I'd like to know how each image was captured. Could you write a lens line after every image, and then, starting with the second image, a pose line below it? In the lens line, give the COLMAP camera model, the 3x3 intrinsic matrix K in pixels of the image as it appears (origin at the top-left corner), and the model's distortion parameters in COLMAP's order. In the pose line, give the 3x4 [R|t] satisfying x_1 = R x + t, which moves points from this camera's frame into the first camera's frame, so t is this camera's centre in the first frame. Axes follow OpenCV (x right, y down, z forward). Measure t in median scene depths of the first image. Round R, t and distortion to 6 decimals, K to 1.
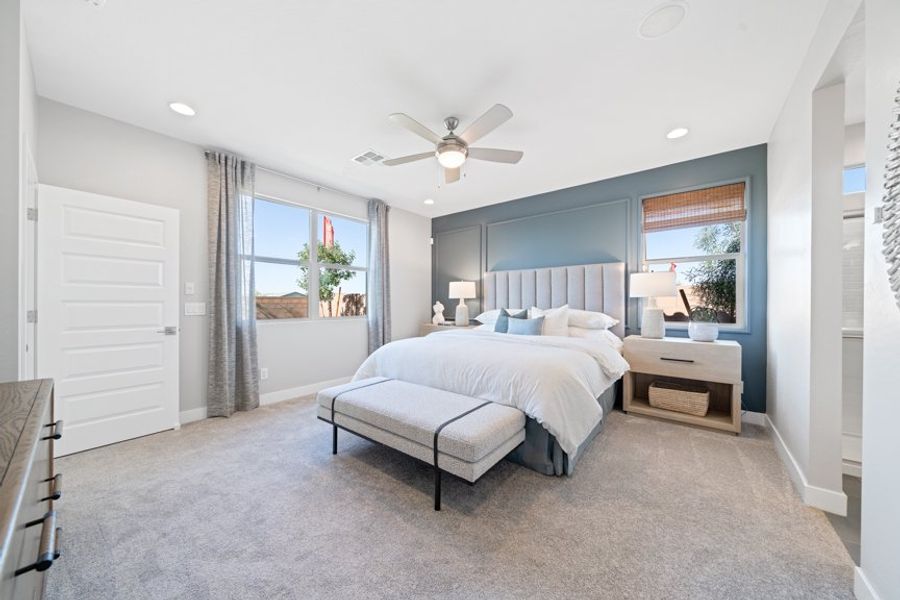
lens RADIAL K [[313.0, 0, 440.6], [0, 313.0, 295.5], [0, 0, 1]] dist [-0.008291, -0.000048]
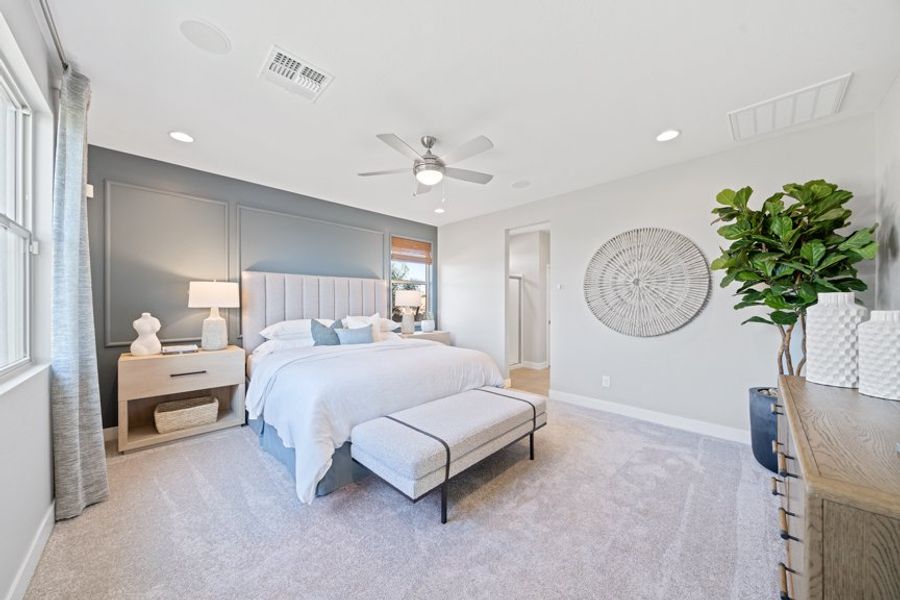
lens RADIAL K [[305.1, 0, 446.2], [0, 305.1, 305.8], [0, 0, 1]] dist [-0.005482, -0.000129]
pose [[0.099019, 0.009068, 0.995044, -0.514161], [0.001037, 0.999957, -0.009216, 0.012790], [-0.995085, 0.001945, 0.099006, 0.465168]]
